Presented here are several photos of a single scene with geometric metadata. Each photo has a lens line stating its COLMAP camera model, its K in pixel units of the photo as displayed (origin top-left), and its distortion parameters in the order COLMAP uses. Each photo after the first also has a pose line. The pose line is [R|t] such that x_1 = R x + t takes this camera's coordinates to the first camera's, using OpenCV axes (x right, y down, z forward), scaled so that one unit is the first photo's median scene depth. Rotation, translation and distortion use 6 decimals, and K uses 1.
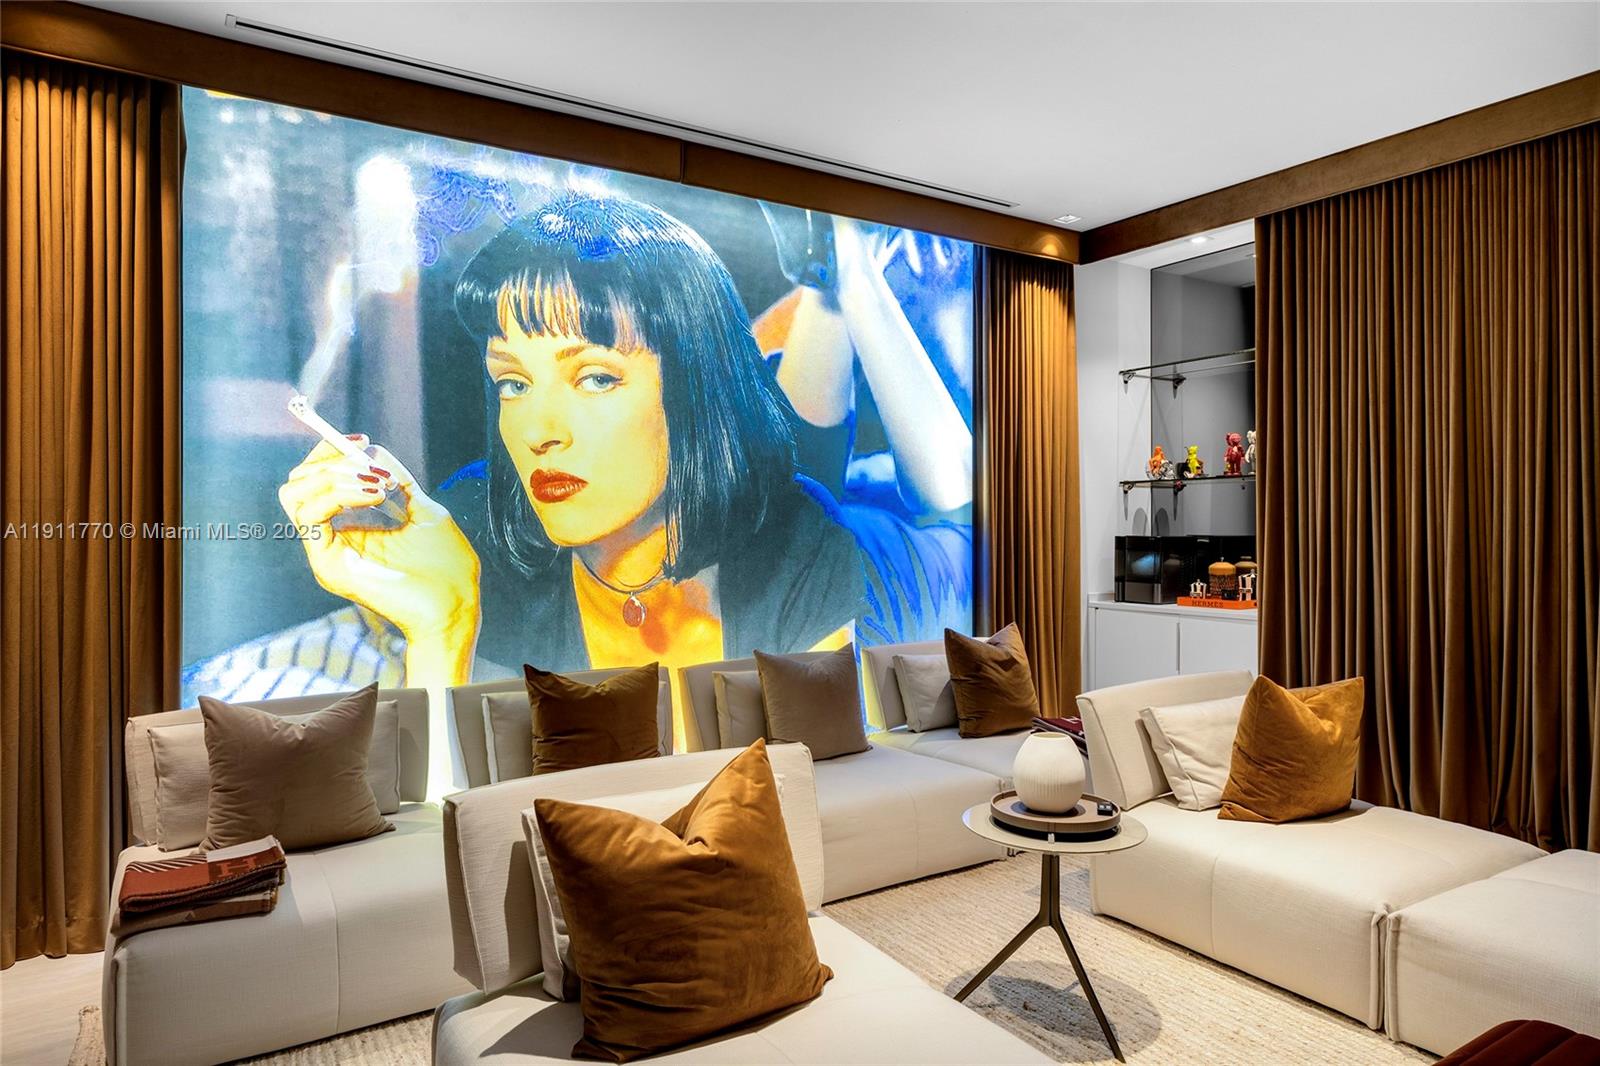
lens RADIAL K [[981.7, 0, 795.1], [0, 981.7, 530.4], [0, 0, 1]] dist [0.002026, -0.003120]
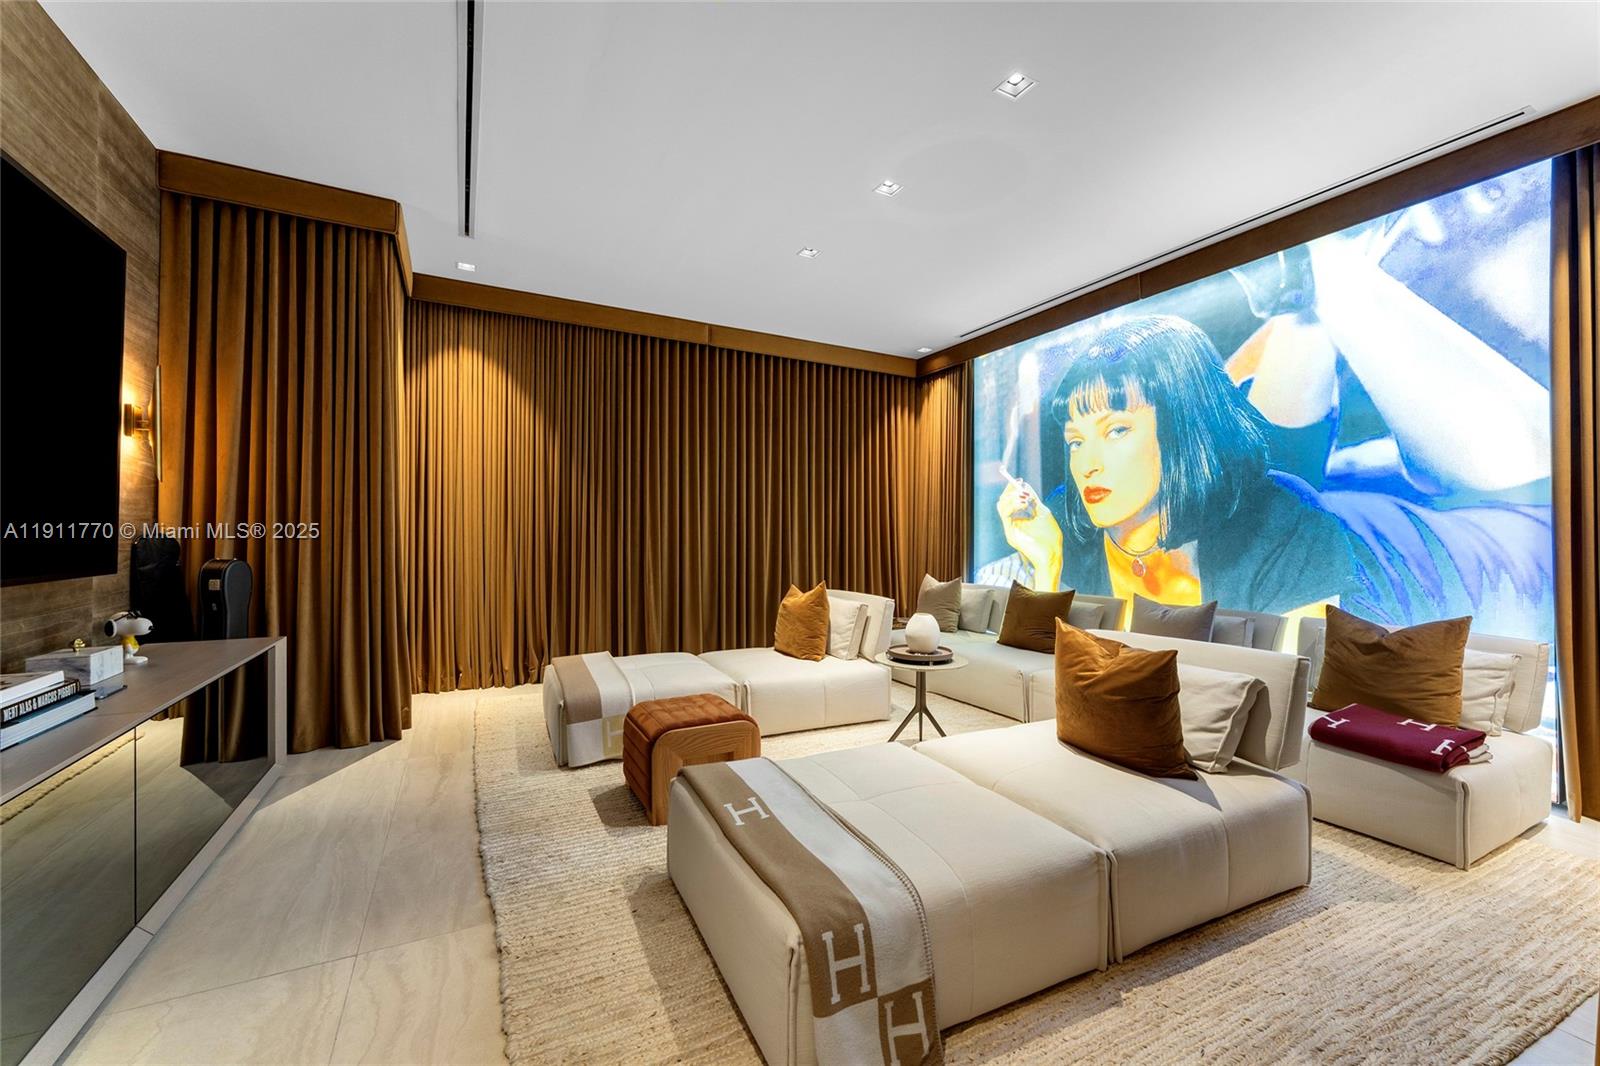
lens RADIAL K [[646.7, 0, 793.2], [0, 646.7, 532.9], [0, 0, 1]] dist [-0.003308, -0.000164]
pose [[-0.100819, 0.004368, -0.994895, 0.944711], [-0.003174, 0.999984, 0.004712, 0.021249], [0.994900, 0.003633, -0.100804, 0.521621]]
